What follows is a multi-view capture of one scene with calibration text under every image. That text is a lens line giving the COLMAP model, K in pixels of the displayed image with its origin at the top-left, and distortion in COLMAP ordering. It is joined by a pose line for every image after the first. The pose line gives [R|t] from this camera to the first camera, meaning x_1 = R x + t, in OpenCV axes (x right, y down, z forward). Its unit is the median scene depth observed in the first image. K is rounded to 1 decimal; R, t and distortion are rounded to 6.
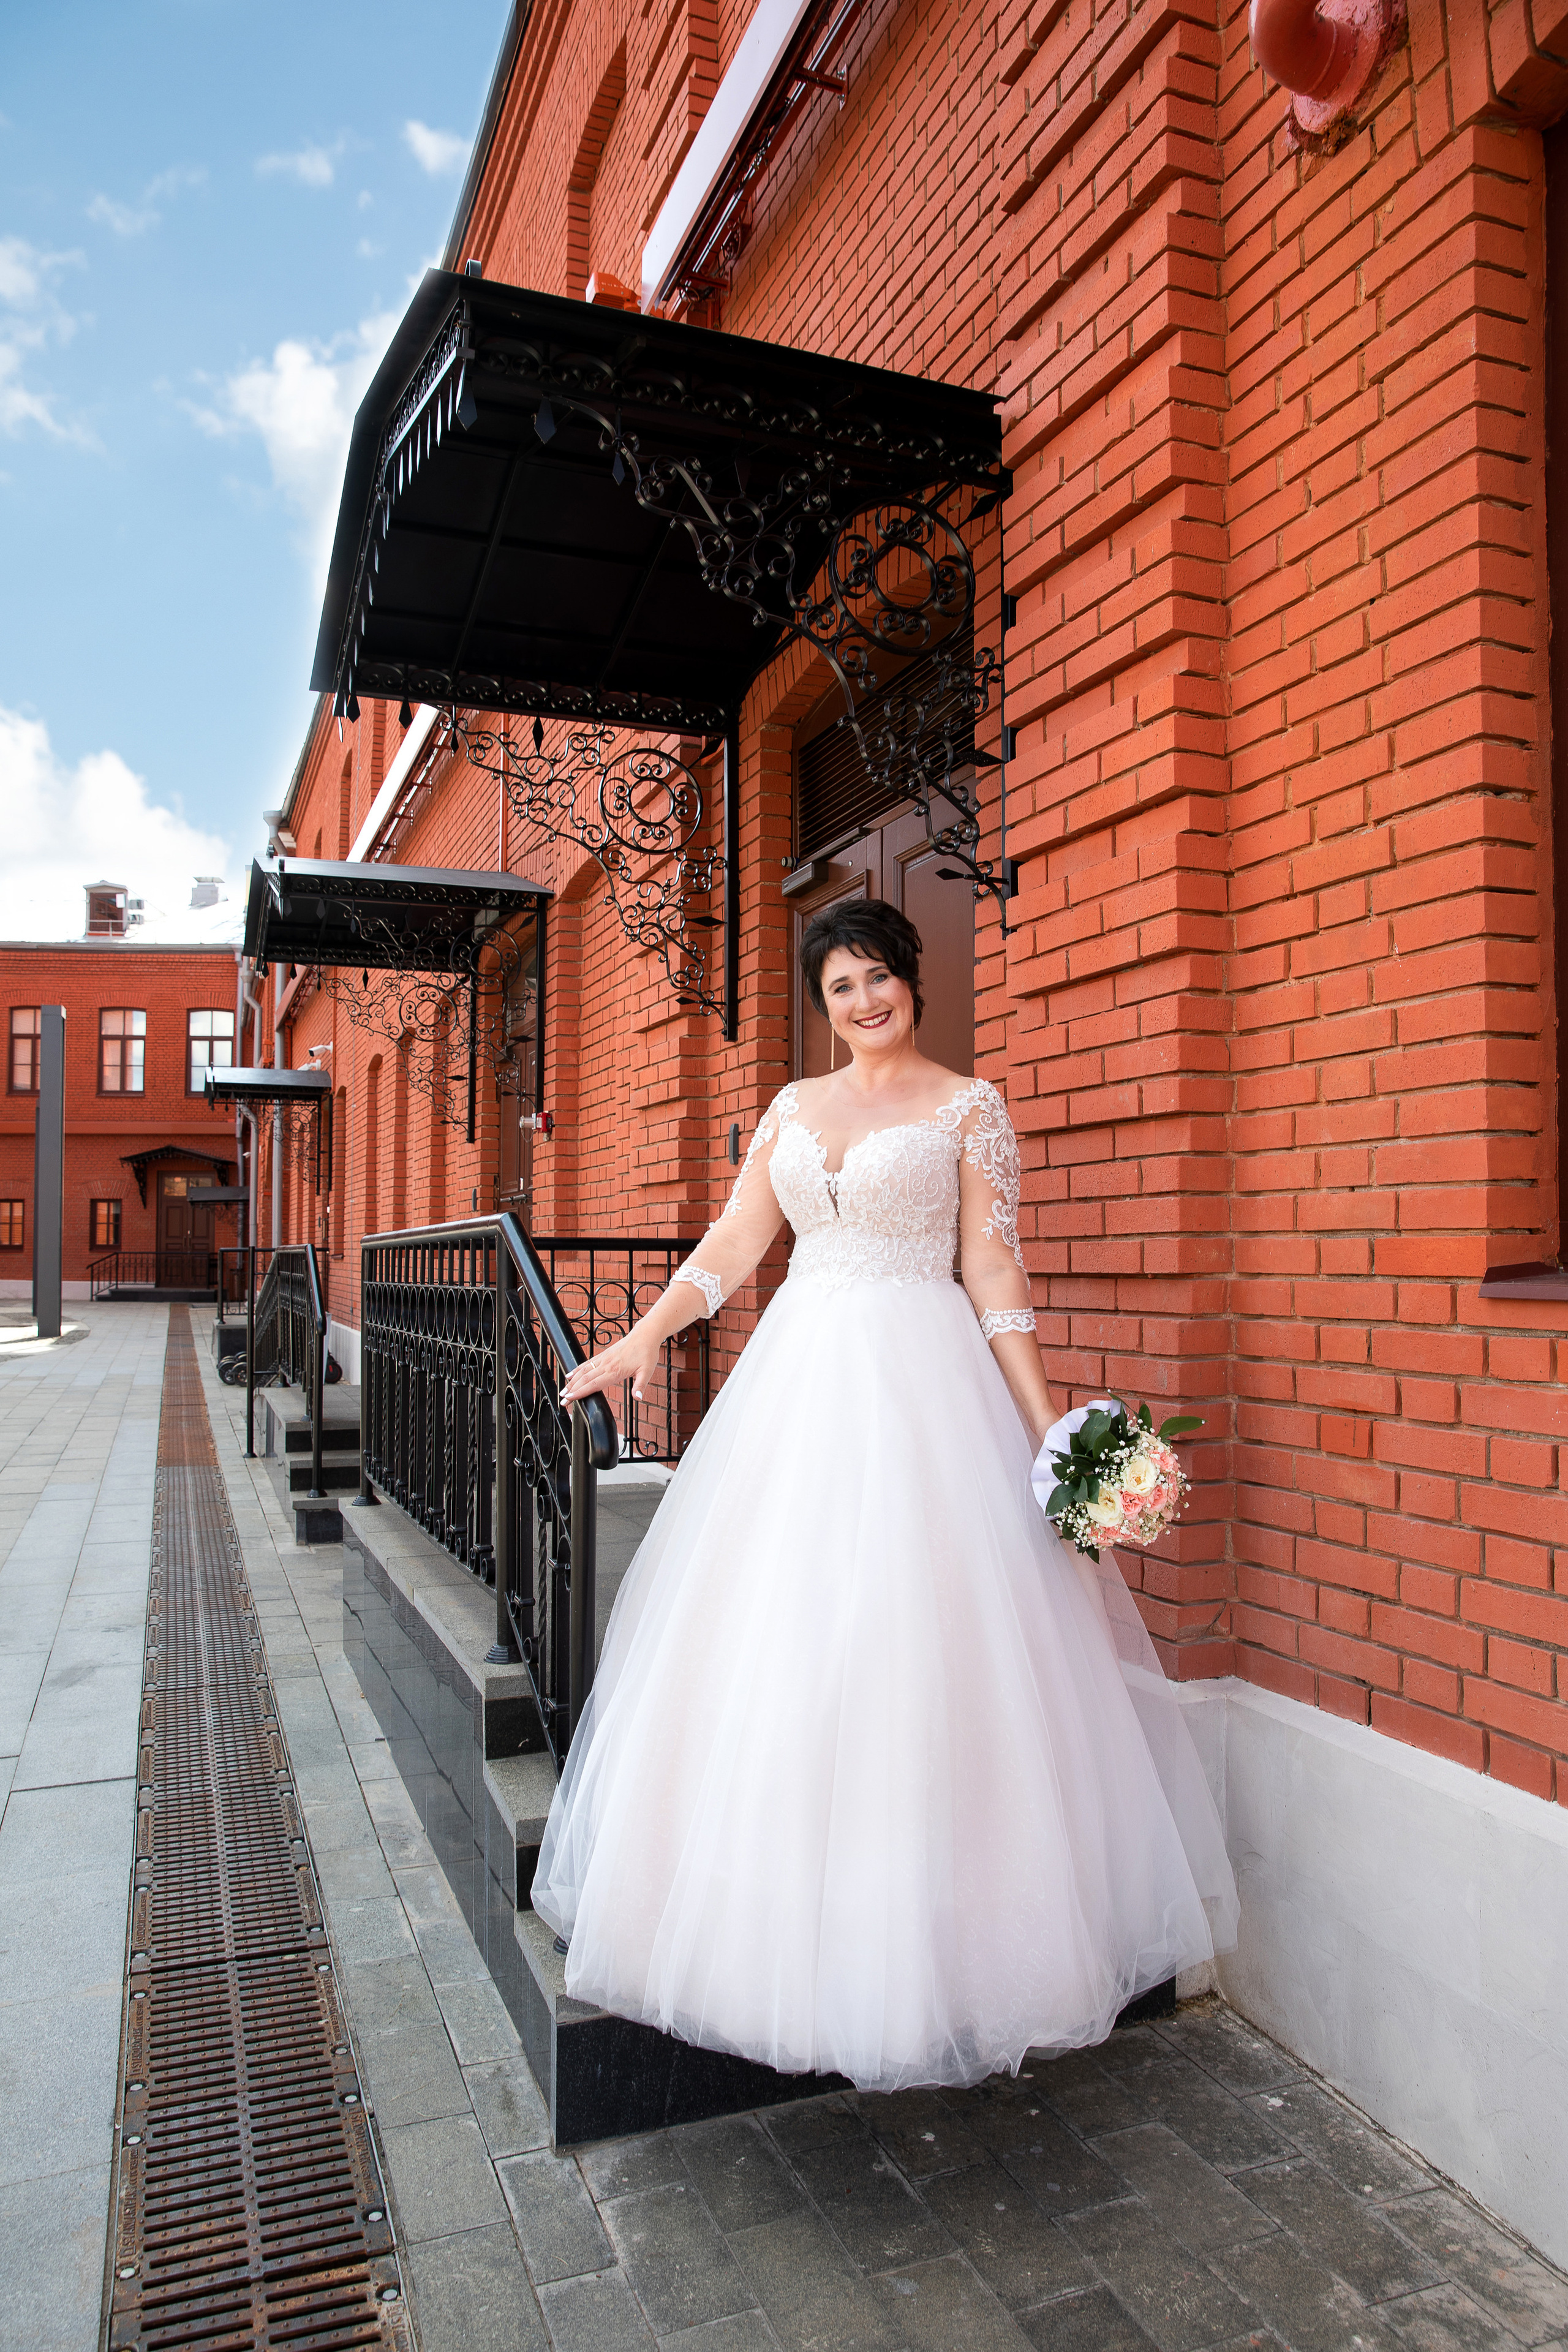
lens RADIAL K [[1561.2, 0, 780.1], [0, 1561.2, 1171.7], [0, 0, 1]] dist [-0.129995, 0.014058]
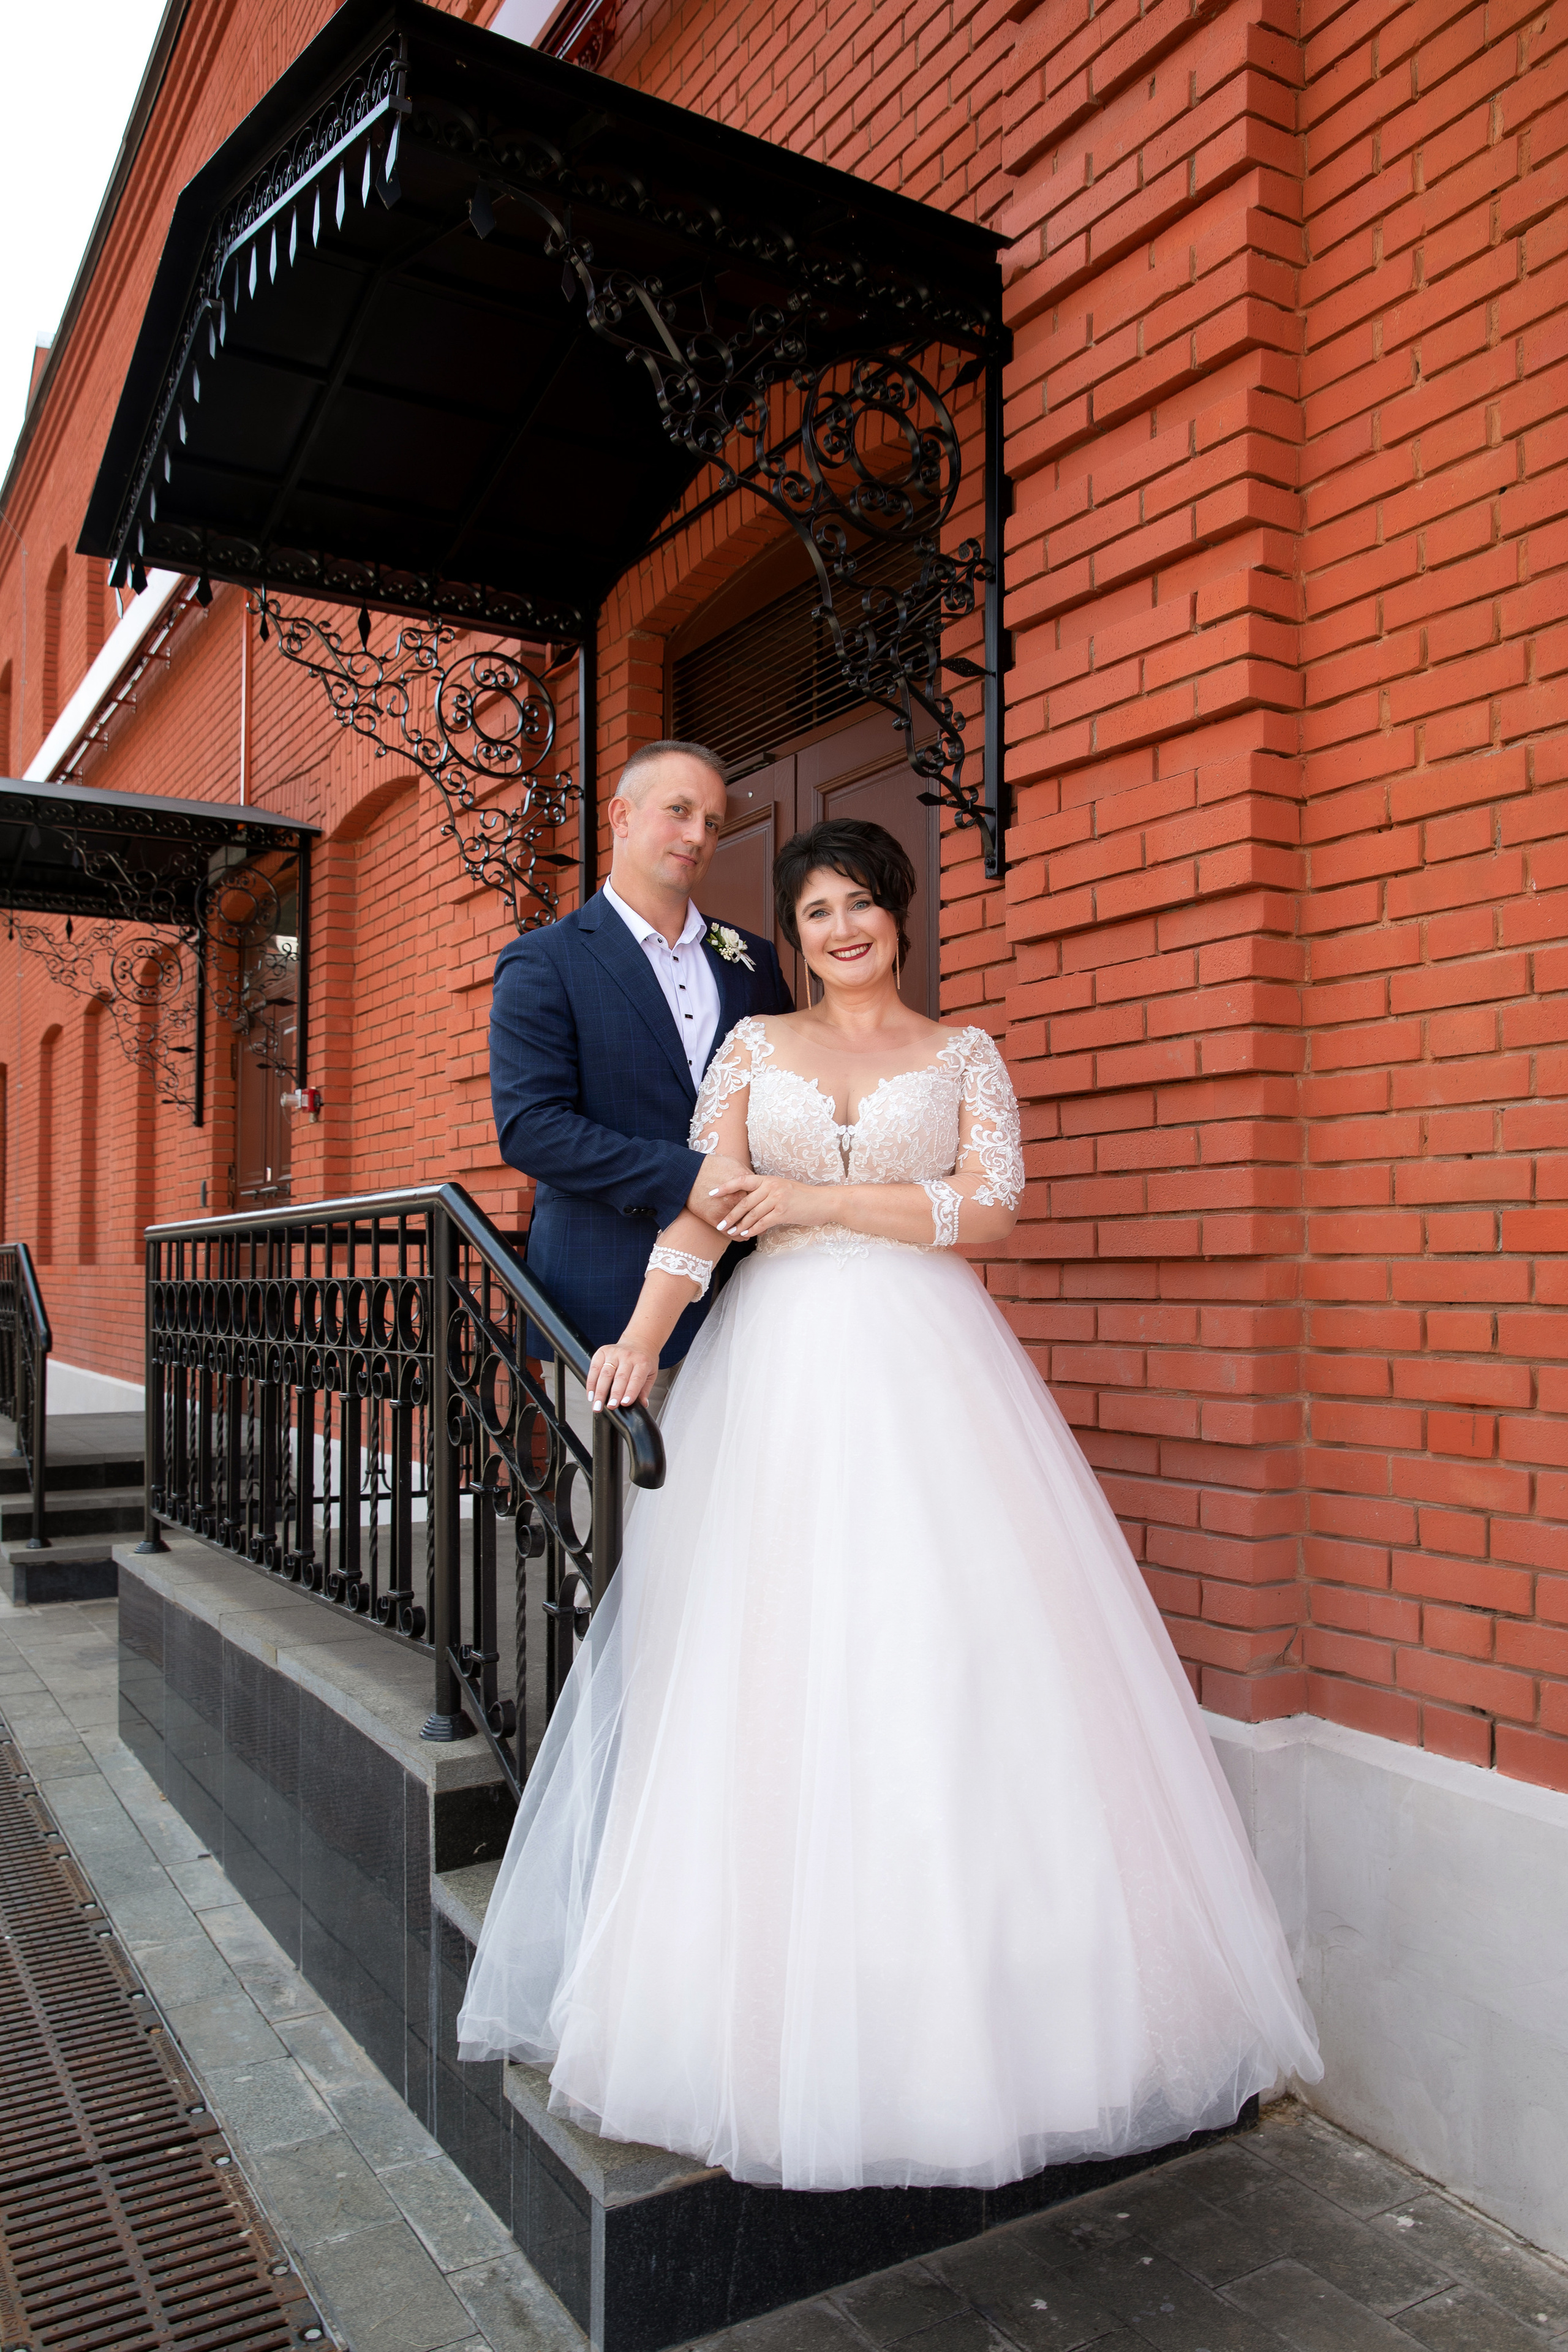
lens RADIAL K [[1728.4, 0, 805.7], [0, 1728.4, 1168.0], [0, 0, 1]] dist [-0.048933, -0.019691]
pose [[0.983562, 0.005565, 0.180485, -0.164300], [-0.005031, 0.999981, -0.003420, 0.021040], [-0.180501, 0.002456, 0.983572, 0.084102]]
